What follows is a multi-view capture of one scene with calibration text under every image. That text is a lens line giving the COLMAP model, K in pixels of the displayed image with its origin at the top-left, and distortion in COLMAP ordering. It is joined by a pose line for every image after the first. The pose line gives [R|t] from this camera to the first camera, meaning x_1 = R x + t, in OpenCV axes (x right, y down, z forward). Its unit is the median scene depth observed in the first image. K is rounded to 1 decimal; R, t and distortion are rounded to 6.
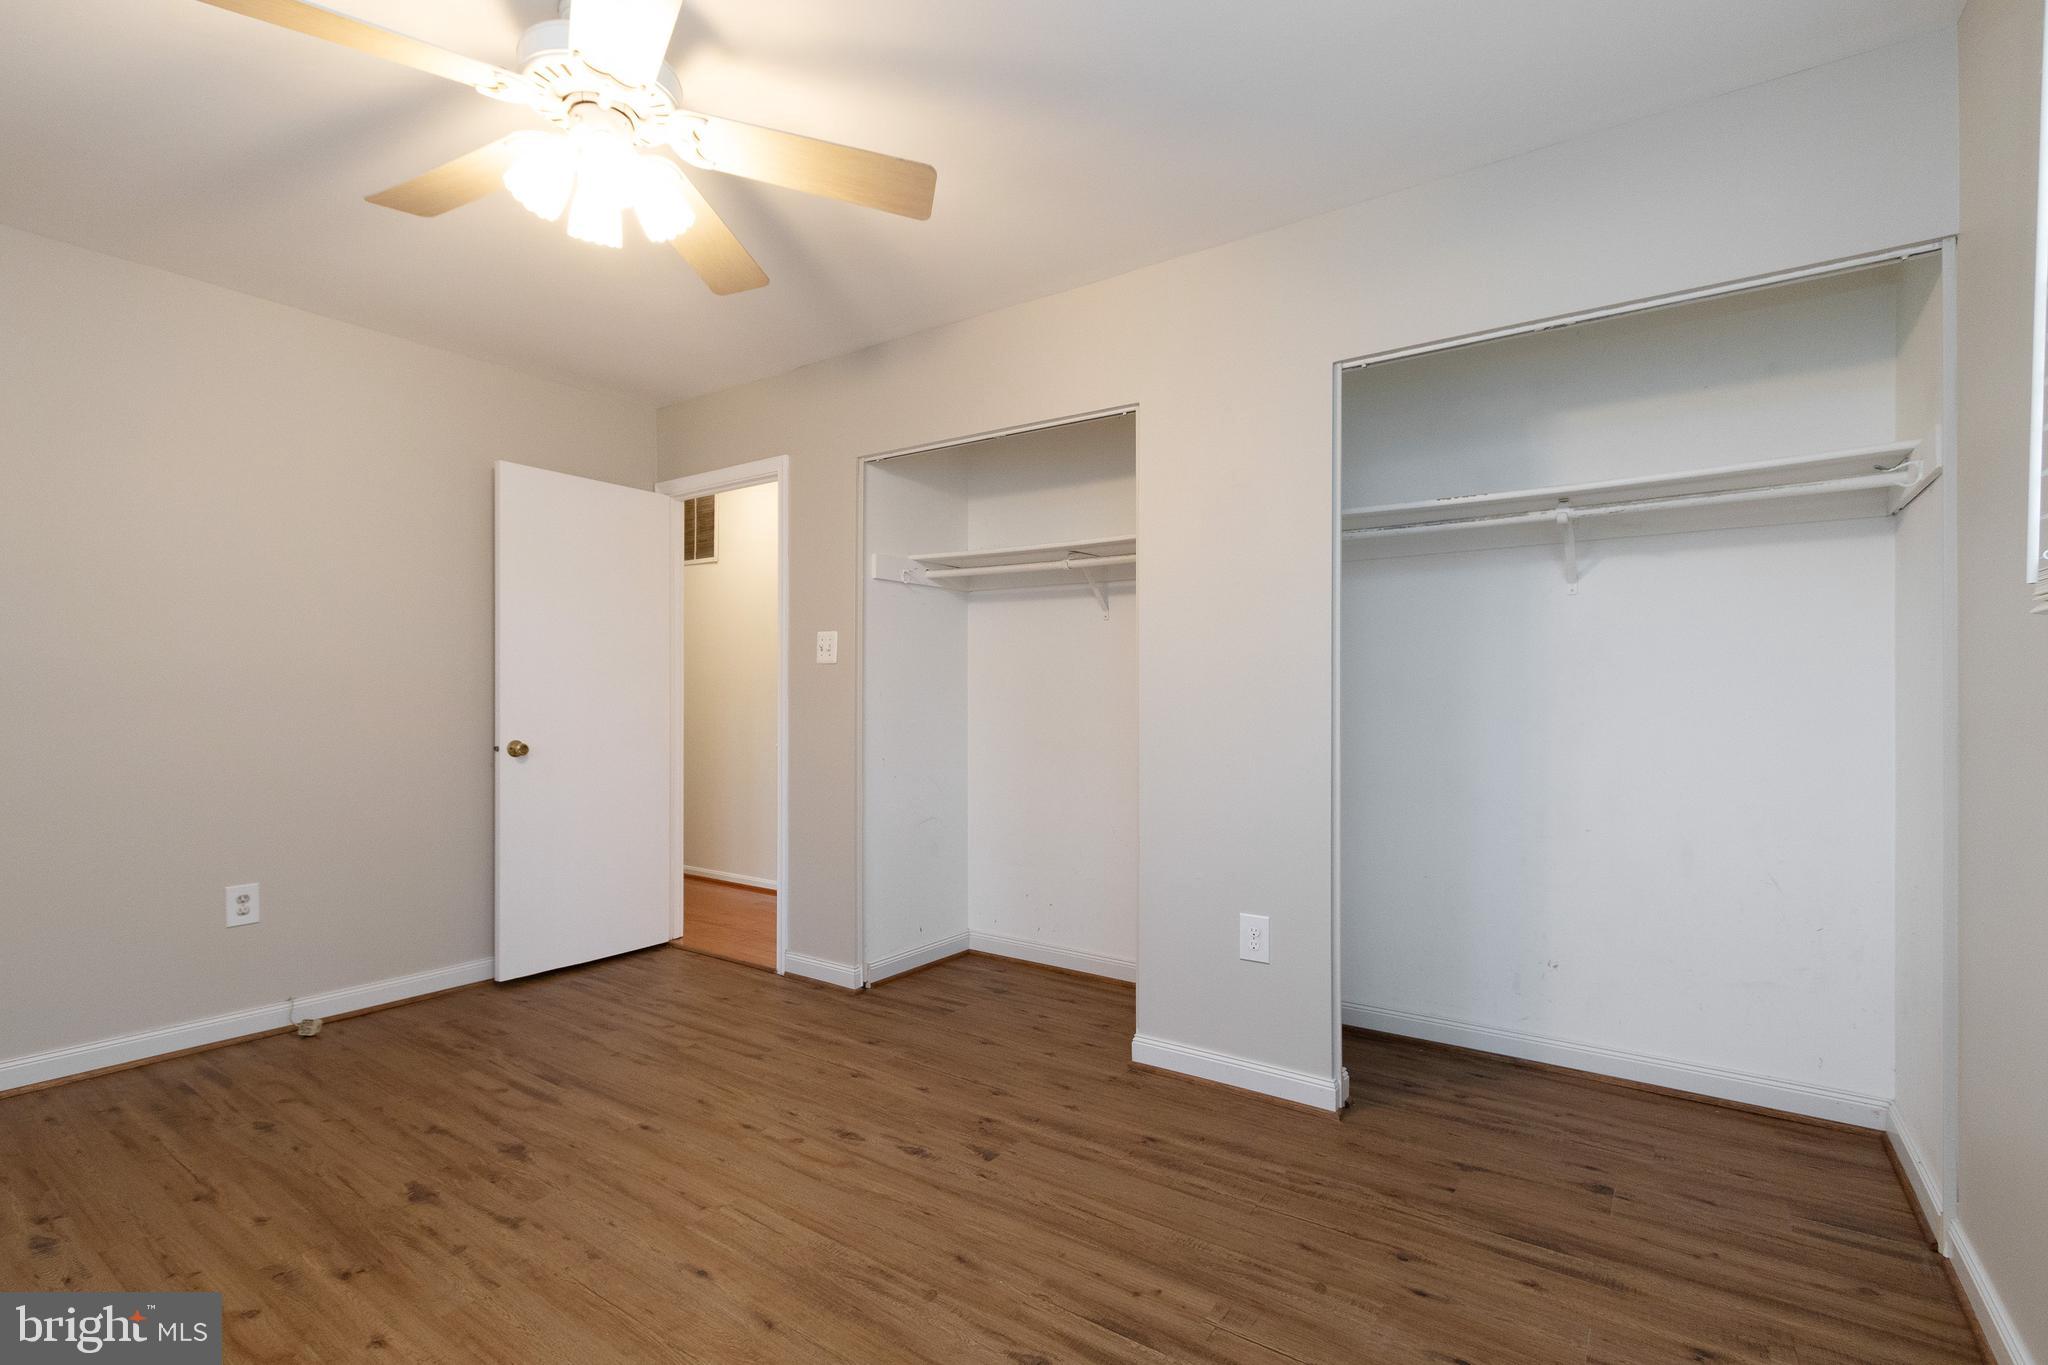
lens RADIAL K [[947.5, 0, 1036.2], [0, 947.5, 668.1], [0, 0, 1]] dist [0.003498, -0.002392]
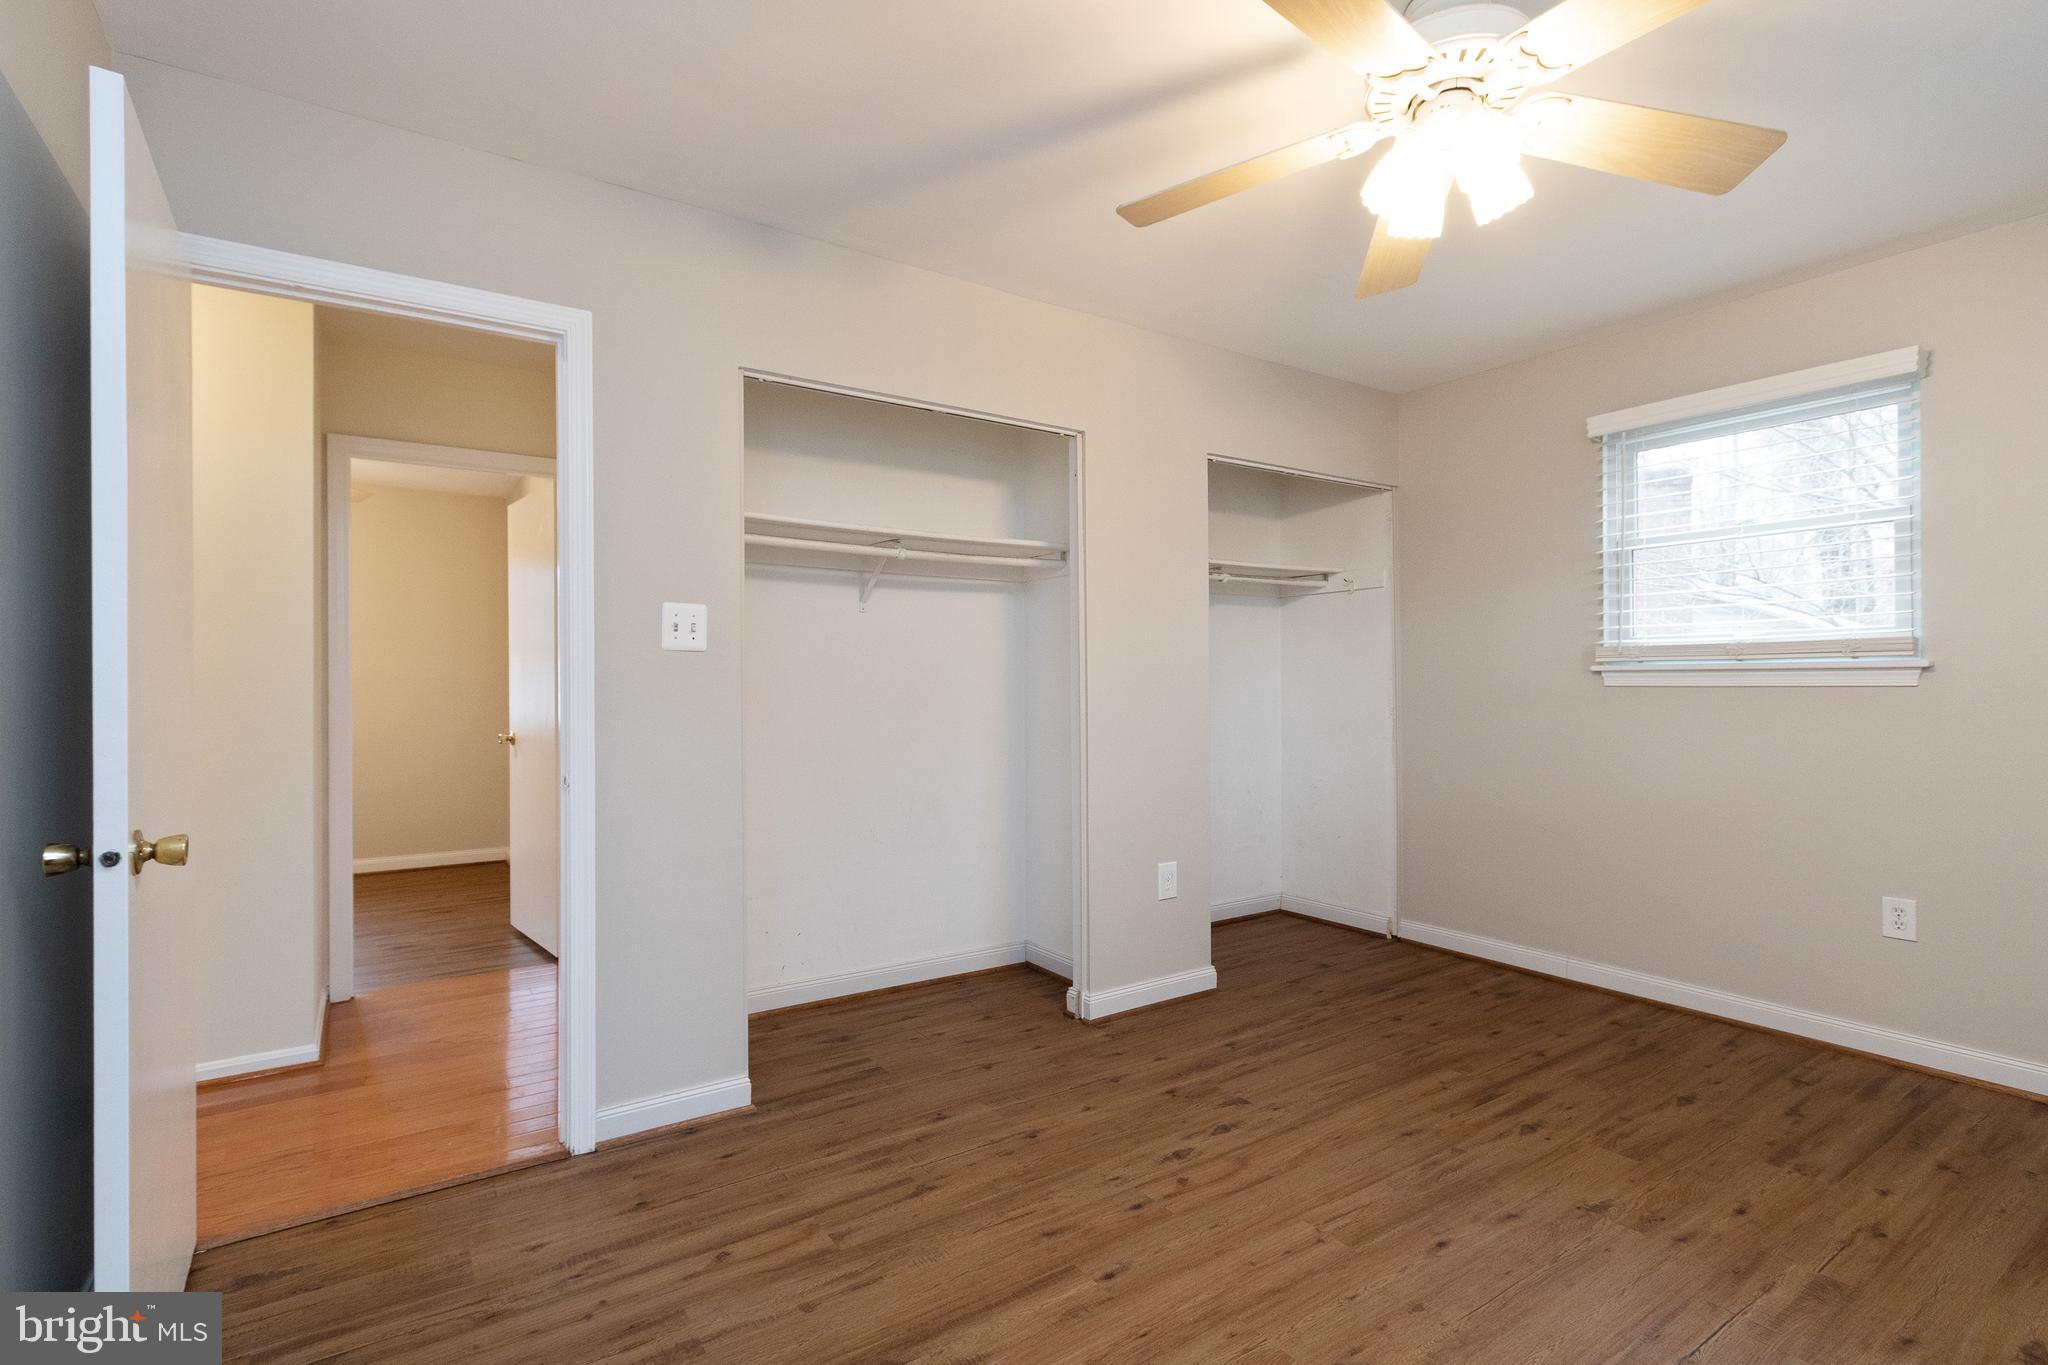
lens RADIAL K [[947.5, 0, 998.1], [0, 947.5, 650.1], [0, 0, 1]] dist [0.003498, -0.002392]
pose [[0.370627, 0.030266, 0.928289, -1.030224], [-0.020507, 0.999492, -0.024400, 0.009553], [-0.928555, -0.009993, 0.371059, 0.722067]]
